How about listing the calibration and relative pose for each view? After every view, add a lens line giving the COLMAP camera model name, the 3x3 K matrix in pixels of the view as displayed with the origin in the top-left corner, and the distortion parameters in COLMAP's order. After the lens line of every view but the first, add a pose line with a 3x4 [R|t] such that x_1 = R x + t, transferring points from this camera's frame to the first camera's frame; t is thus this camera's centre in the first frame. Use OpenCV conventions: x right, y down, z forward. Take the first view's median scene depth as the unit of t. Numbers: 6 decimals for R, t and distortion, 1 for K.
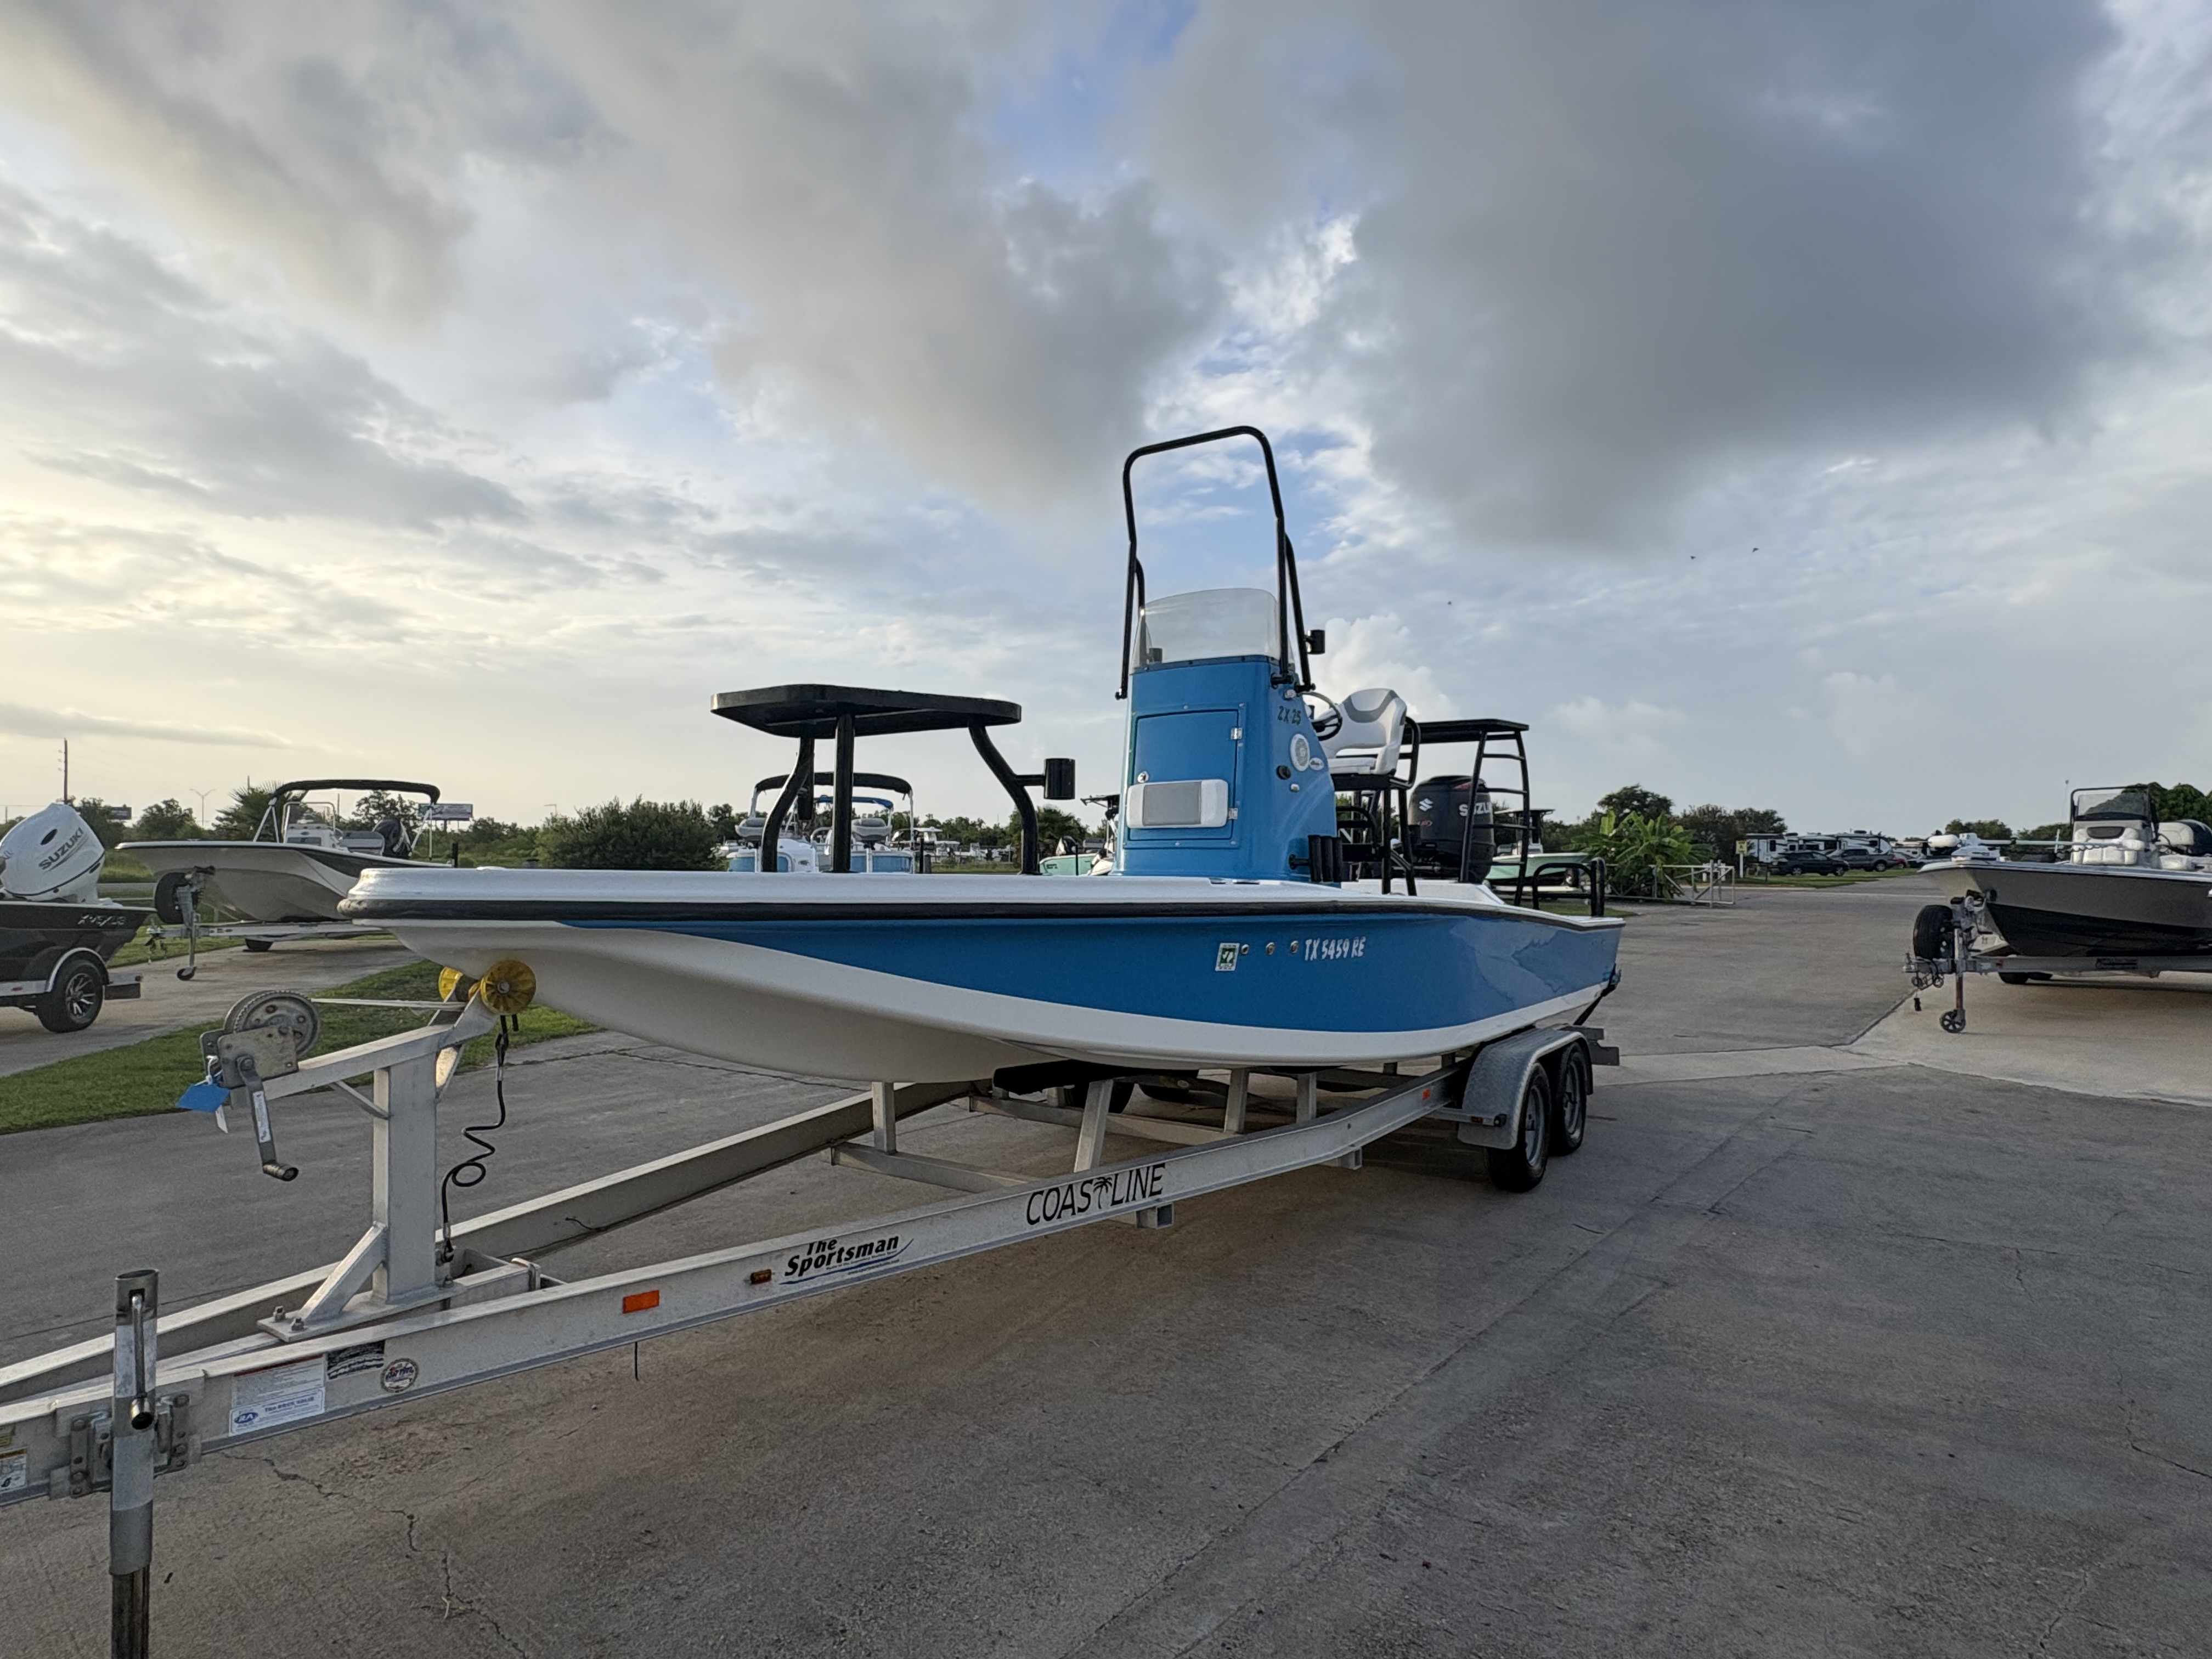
lens RADIAL K [[1173.3, 0, 1099.2], [0, 1173.3, 837.8], [0, 0, 1]] dist [-0.002179, -0.001062]
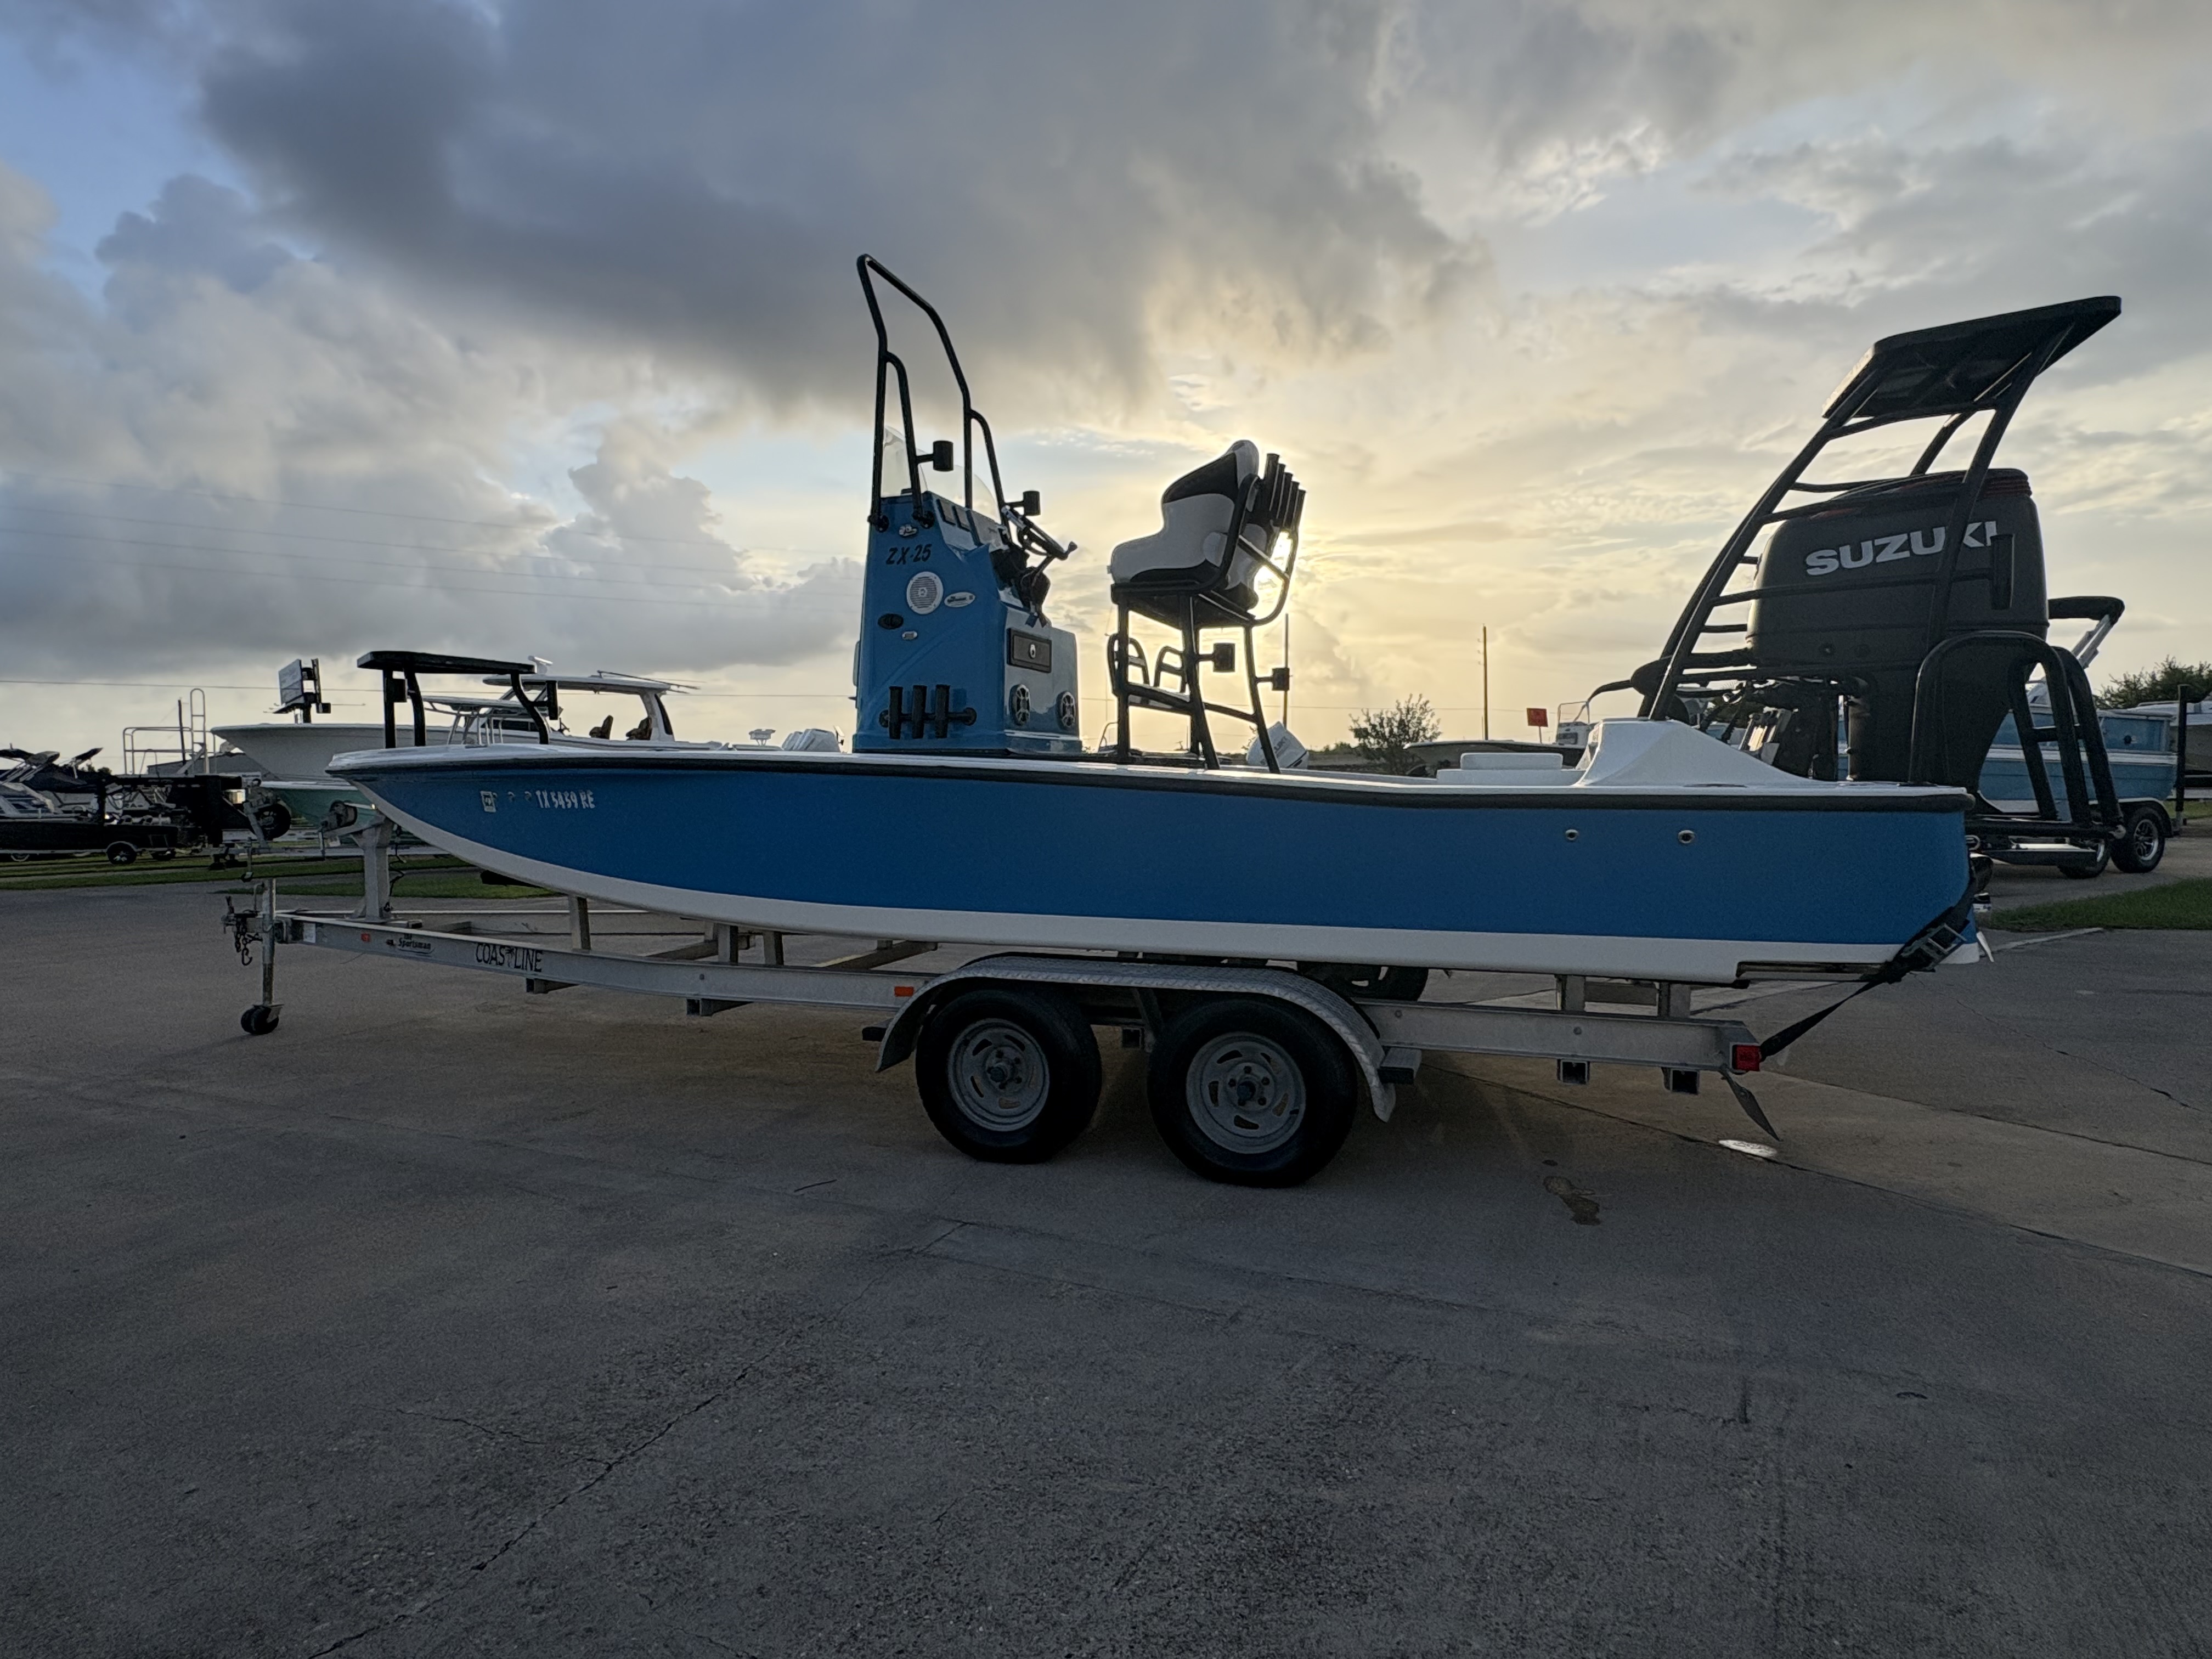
lens RADIAL K [[1173.3, 0, 1099.2], [0, 1173.3, 837.8], [0, 0, 1]] dist [-0.002179, -0.001062]
pose [[0.226567, 0.034631, -0.973380, 1.287236], [0.049772, 0.997650, 0.047080, 0.092247], [0.972723, -0.059114, 0.224311, 1.112410]]
